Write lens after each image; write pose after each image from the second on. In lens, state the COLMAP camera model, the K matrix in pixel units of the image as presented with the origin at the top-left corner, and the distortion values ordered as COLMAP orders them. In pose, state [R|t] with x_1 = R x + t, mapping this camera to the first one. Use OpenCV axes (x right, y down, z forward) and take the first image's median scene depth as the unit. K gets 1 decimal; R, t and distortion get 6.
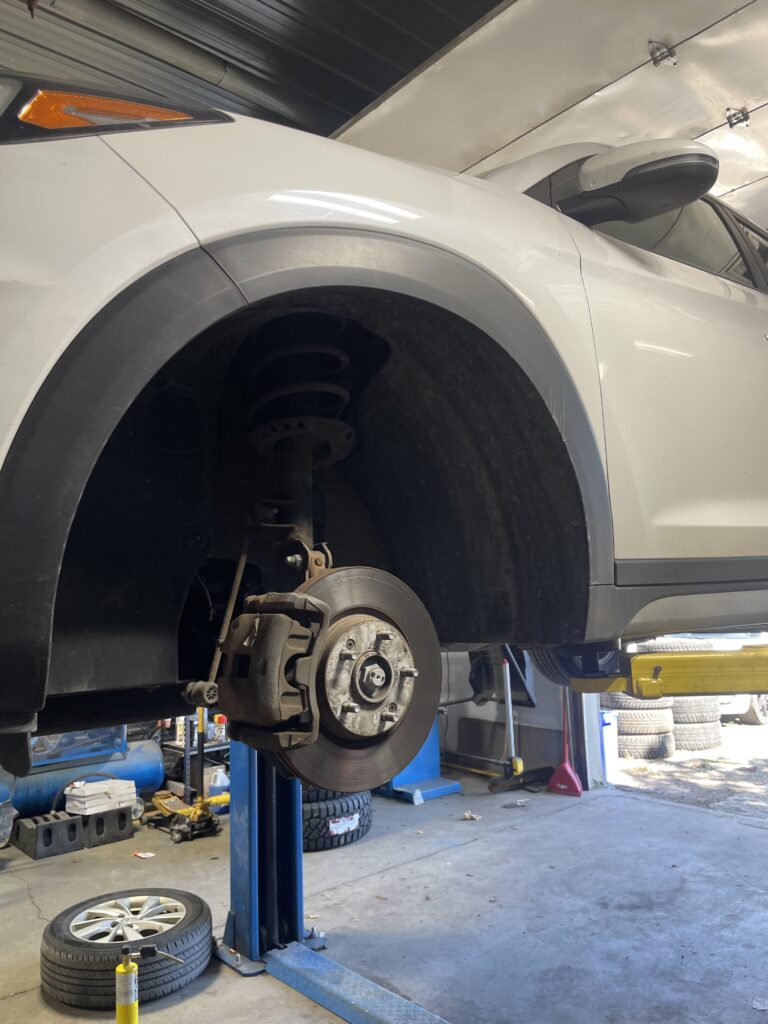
lens RADIAL K [[747.1, 0, 384.0], [0, 747.1, 512.0], [0, 0, 1]] dist [-0.001474, -0.070692]
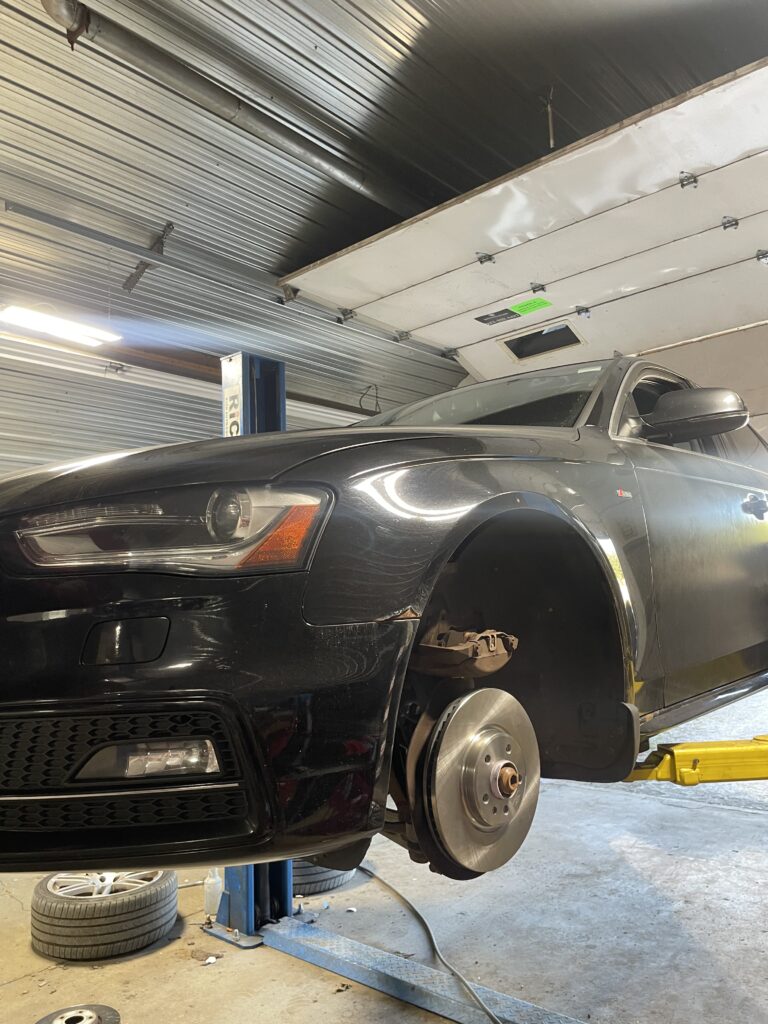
lens RADIAL K [[747.1, 0, 384.0], [0, 747.1, 512.0], [0, 0, 1]] dist [-0.001474, -0.070692]
pose [[0.993144, 0.014534, 0.115988, -0.114796], [-0.014641, 0.999893, 0.000071, -0.012787], [-0.115975, -0.001769, 0.993251, -0.092651]]
